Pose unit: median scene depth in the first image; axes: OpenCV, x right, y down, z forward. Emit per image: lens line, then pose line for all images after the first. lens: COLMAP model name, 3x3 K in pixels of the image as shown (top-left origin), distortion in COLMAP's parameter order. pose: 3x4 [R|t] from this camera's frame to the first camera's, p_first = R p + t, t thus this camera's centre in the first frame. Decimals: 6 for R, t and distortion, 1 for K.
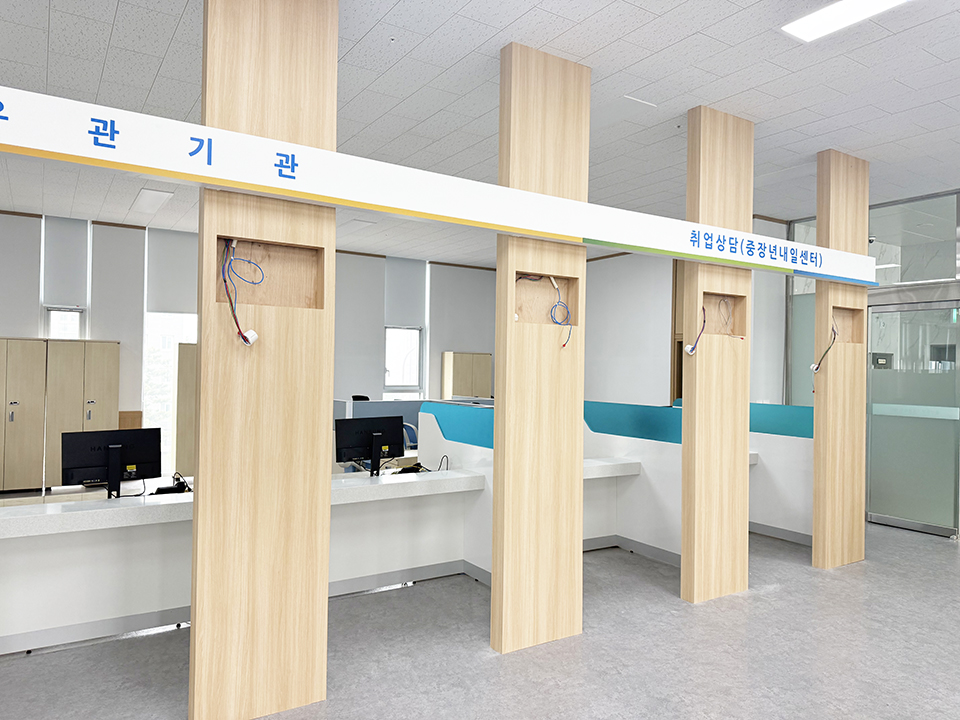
lens RADIAL K [[675.4, 0, 484.0], [0, 675.4, 360.0], [0, 0, 1]] dist [0.009721, -0.017171]
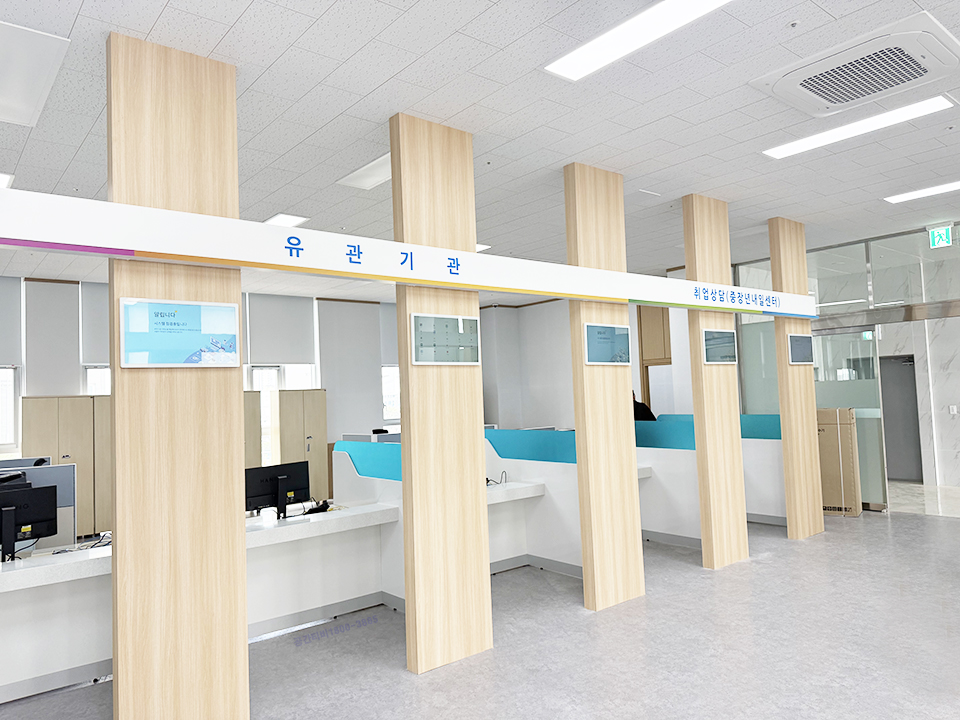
lens RADIAL K [[668.7, 0, 479.1], [0, 668.7, 357.7], [0, 0, 1]] dist [0.073097, -0.156307]
pose [[0.992482, -0.050823, 0.111343, -0.265681], [0.055813, 0.997551, -0.042165, -0.019695], [-0.108927, 0.048062, 0.992887, -0.265583]]
